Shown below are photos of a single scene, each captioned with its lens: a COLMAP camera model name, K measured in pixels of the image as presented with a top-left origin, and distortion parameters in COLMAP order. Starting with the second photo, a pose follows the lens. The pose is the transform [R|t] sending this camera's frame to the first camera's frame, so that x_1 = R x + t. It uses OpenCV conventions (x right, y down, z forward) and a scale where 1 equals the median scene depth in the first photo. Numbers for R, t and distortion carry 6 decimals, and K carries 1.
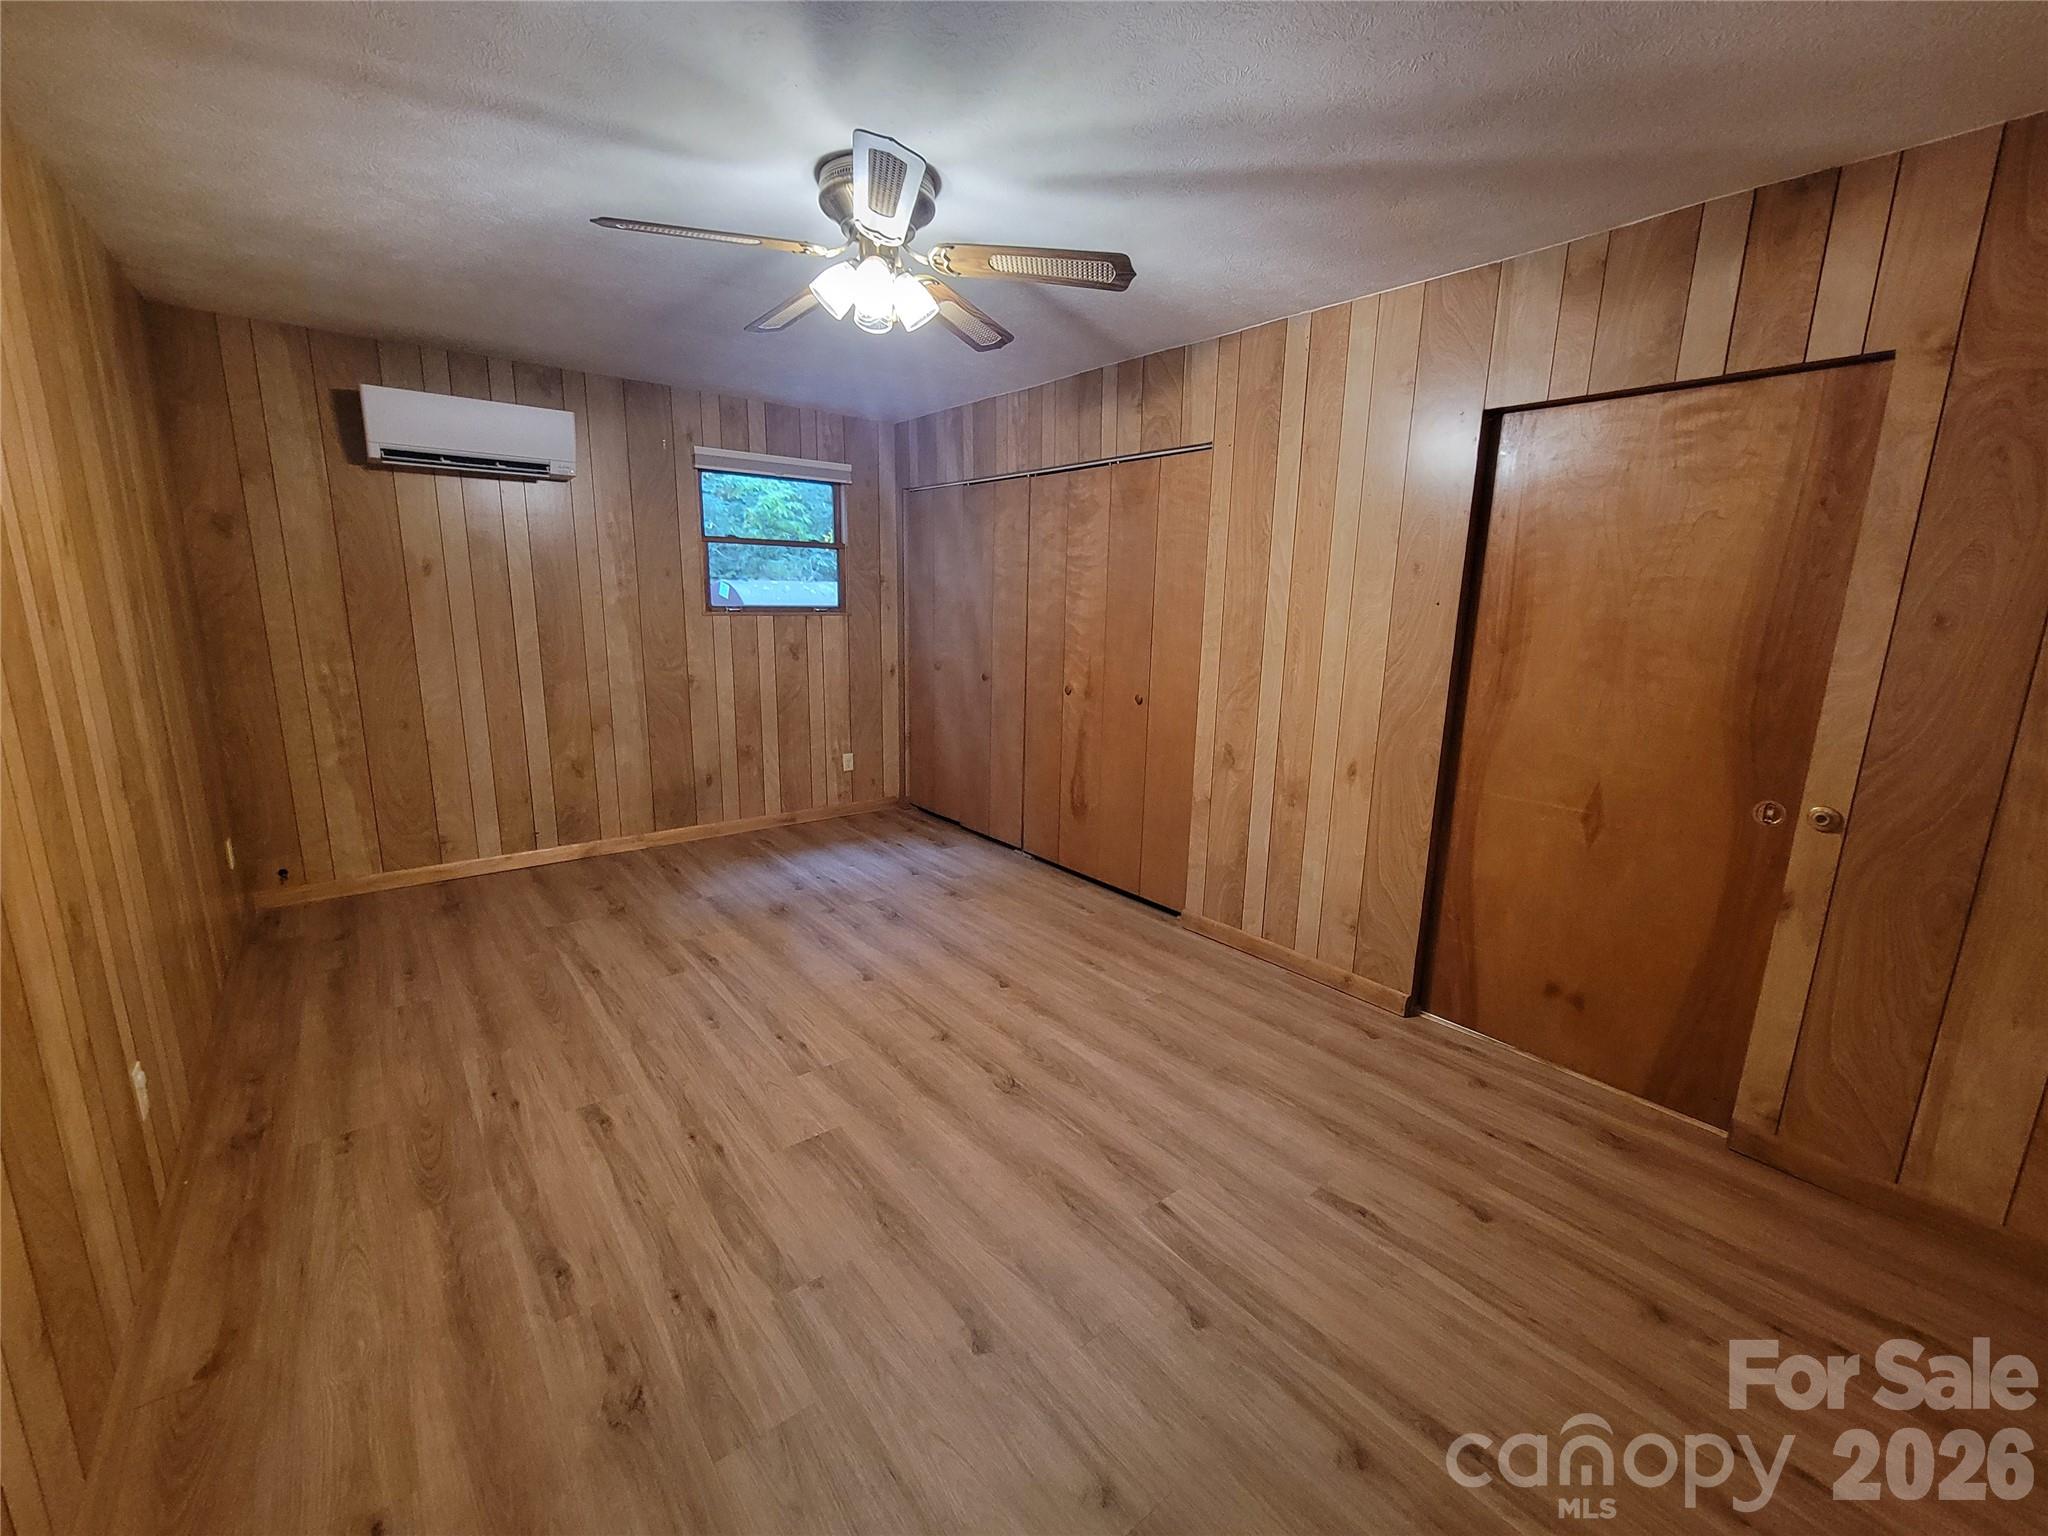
lens RADIAL K [[836.5, 0, 1026.9], [0, 836.5, 762.5], [0, 0, 1]] dist [0.000074, -0.000277]
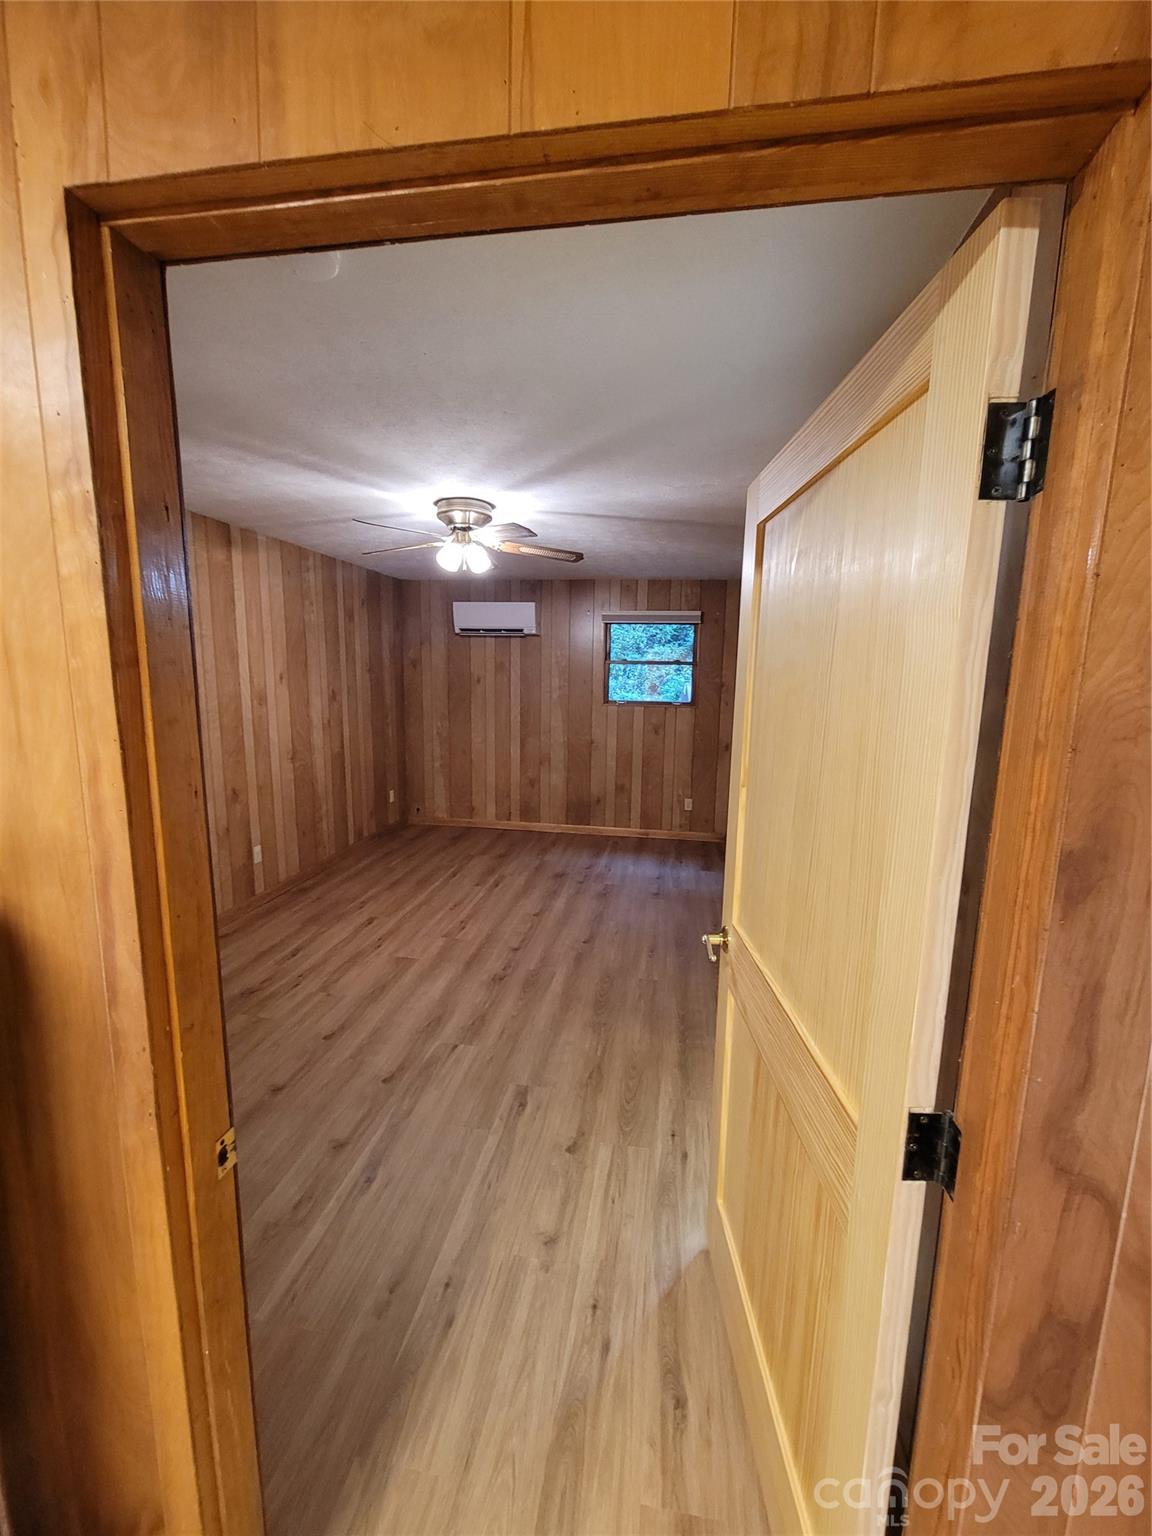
lens RADIAL K [[627.3, 0, 577.5], [0, 627.3, 769.1], [0, 0, 1]] dist [0.000074, -0.000277]
pose [[0.670385, 0.104809, -0.734574, 0.687278], [-0.151992, 0.988379, 0.002312, -0.051565], [0.726280, 0.110100, 0.678525, 0.119545]]
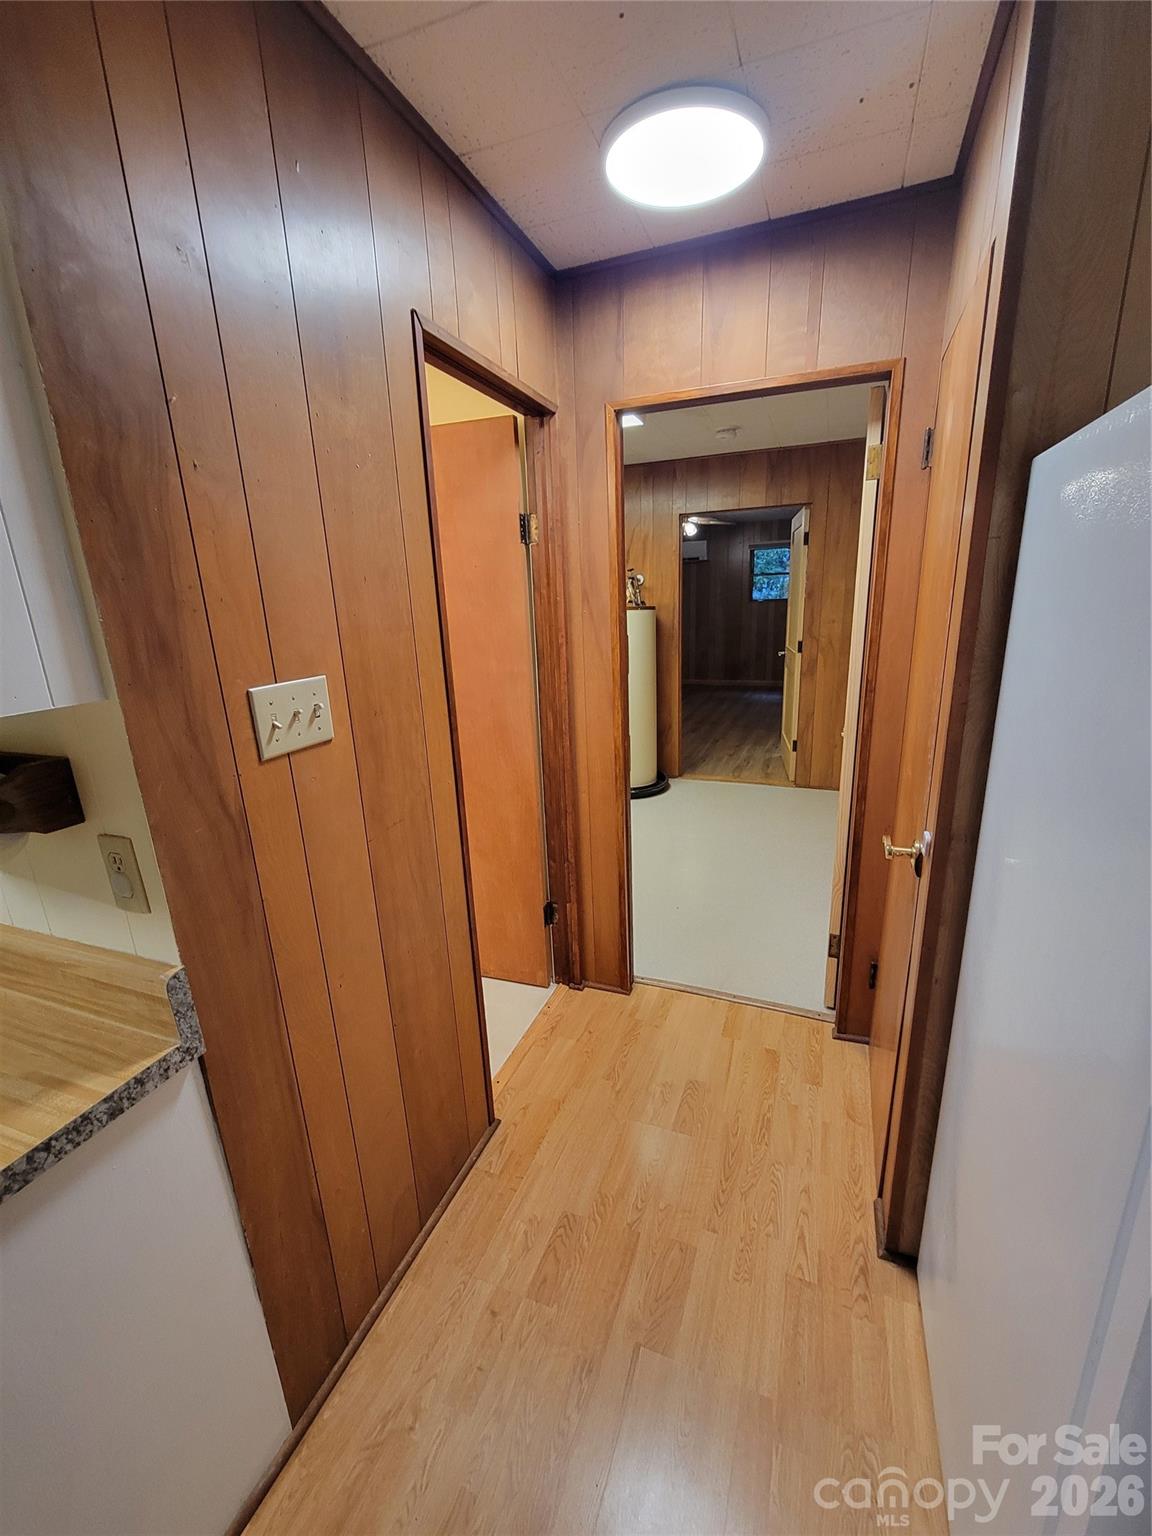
lens RADIAL K [[627.3, 0, 579.2], [0, 627.3, 772.2], [0, 0, 1]] dist [0.000074, -0.000277]
pose [[0.497194, 0.196569, -0.845079, 1.523207], [-0.126622, 0.980009, 0.153458, 0.159808], [0.858350, 0.030707, 0.512145, -0.677022]]
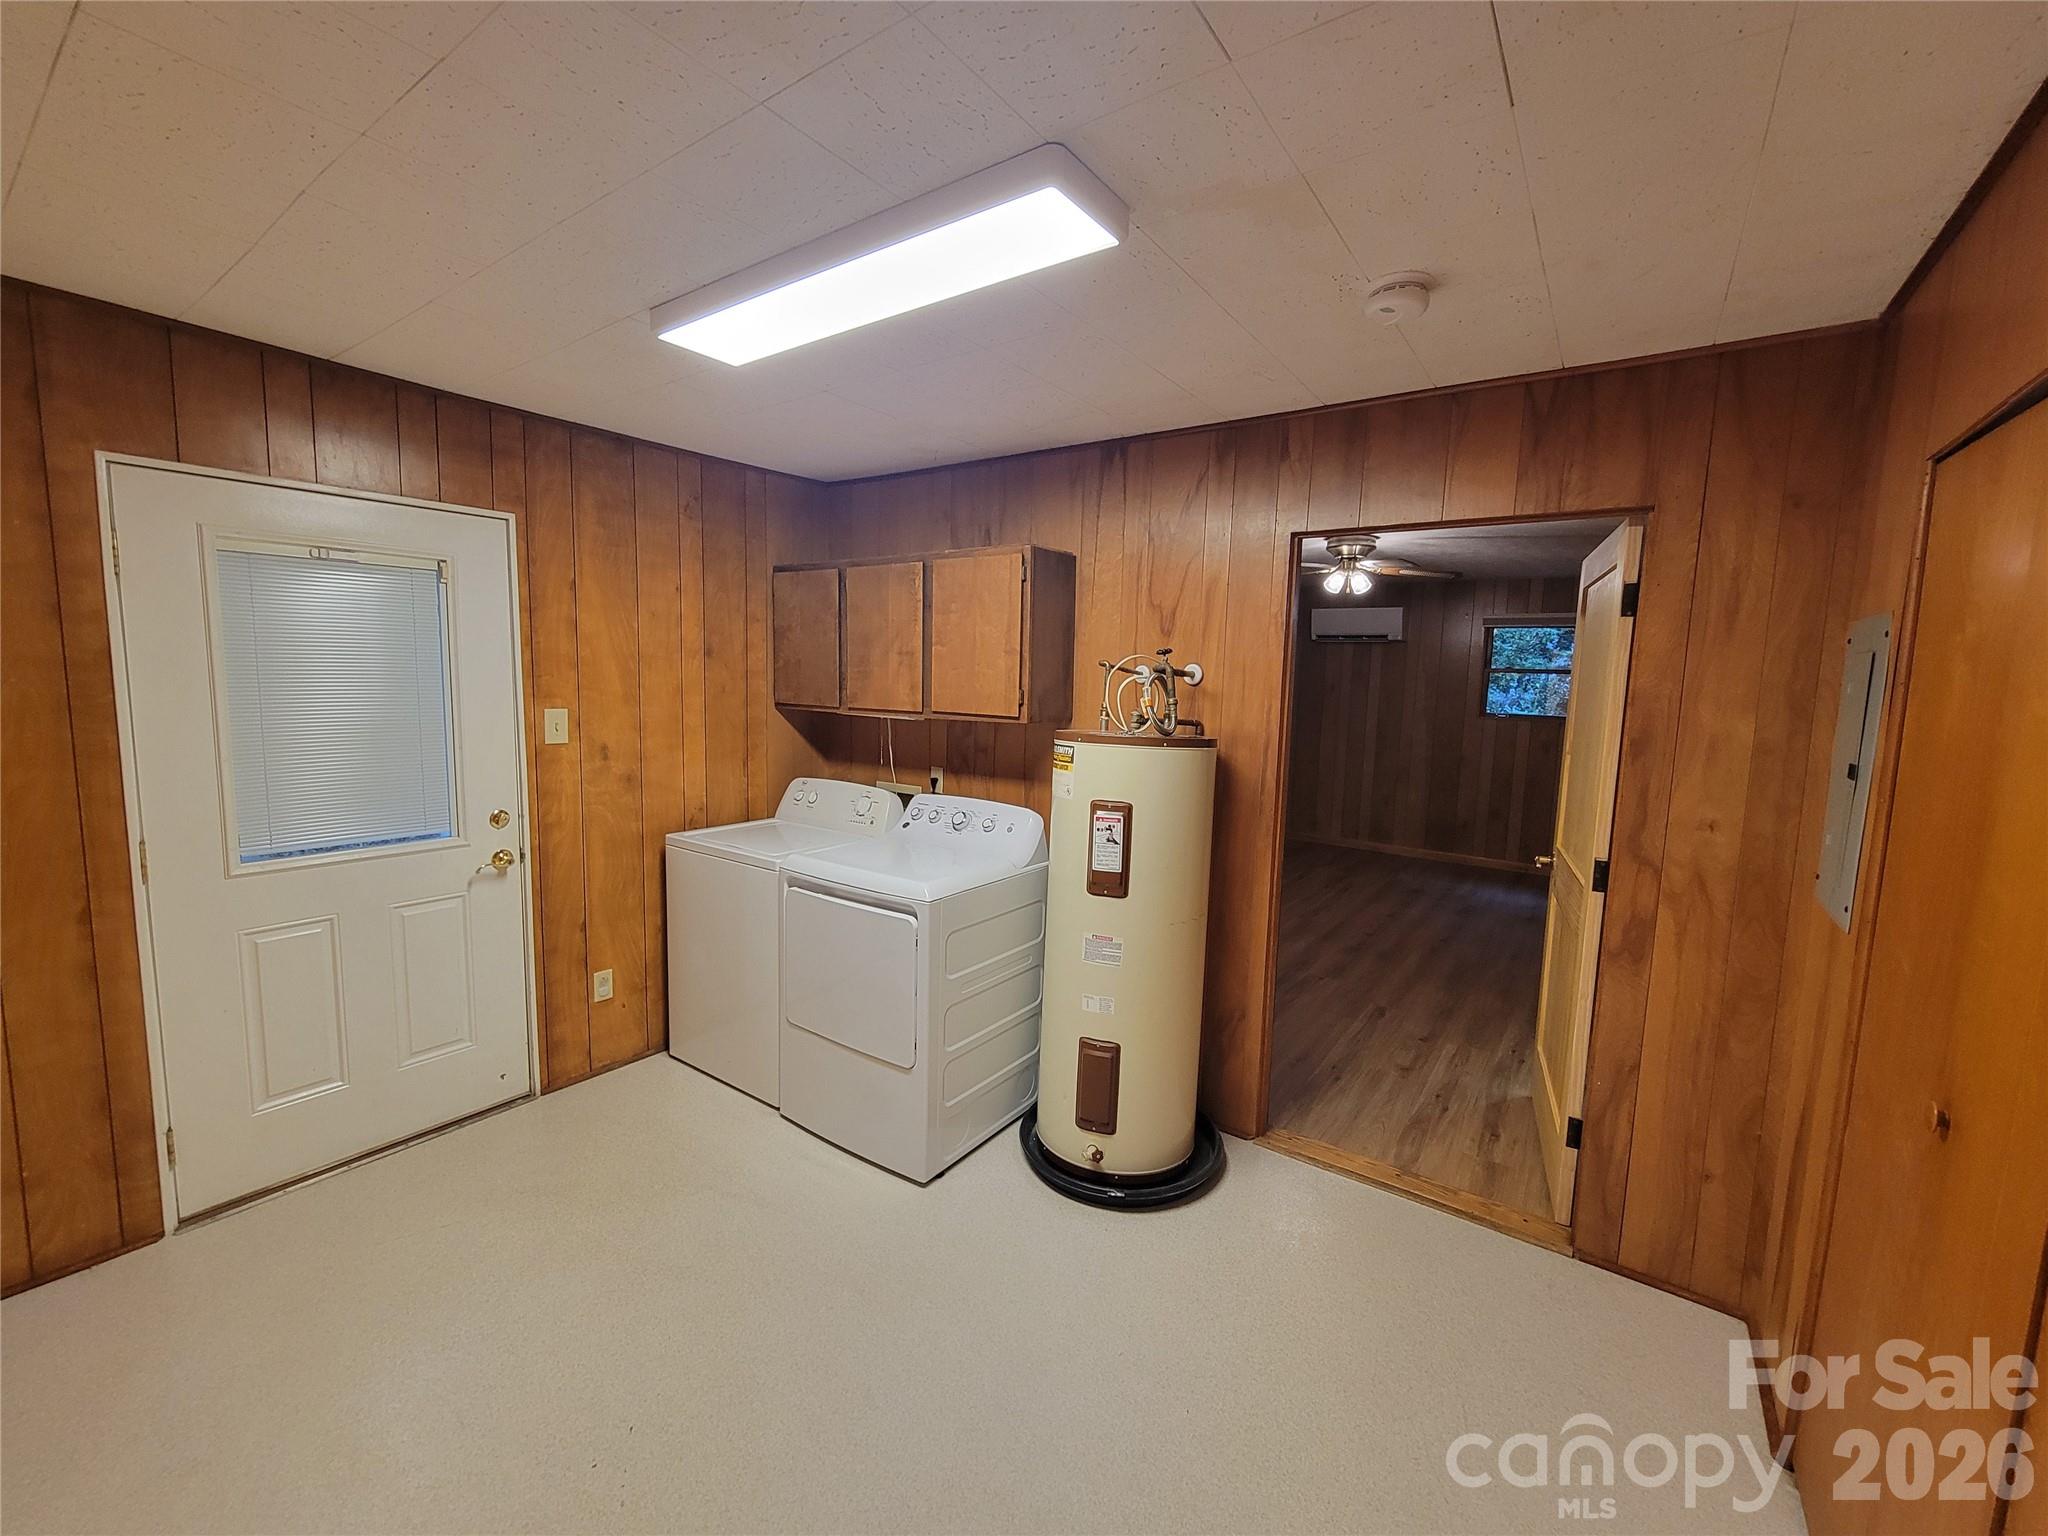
lens RADIAL K [[836.5, 0, 1027.5], [0, 836.5, 763.2], [0, 0, 1]] dist [0.000074, -0.000277]
pose [[0.269598, 0.092516, -0.958519, 1.107203], [-0.214017, 0.976237, 0.034031, 0.037582], [0.938890, 0.195965, 0.282991, -0.256478]]
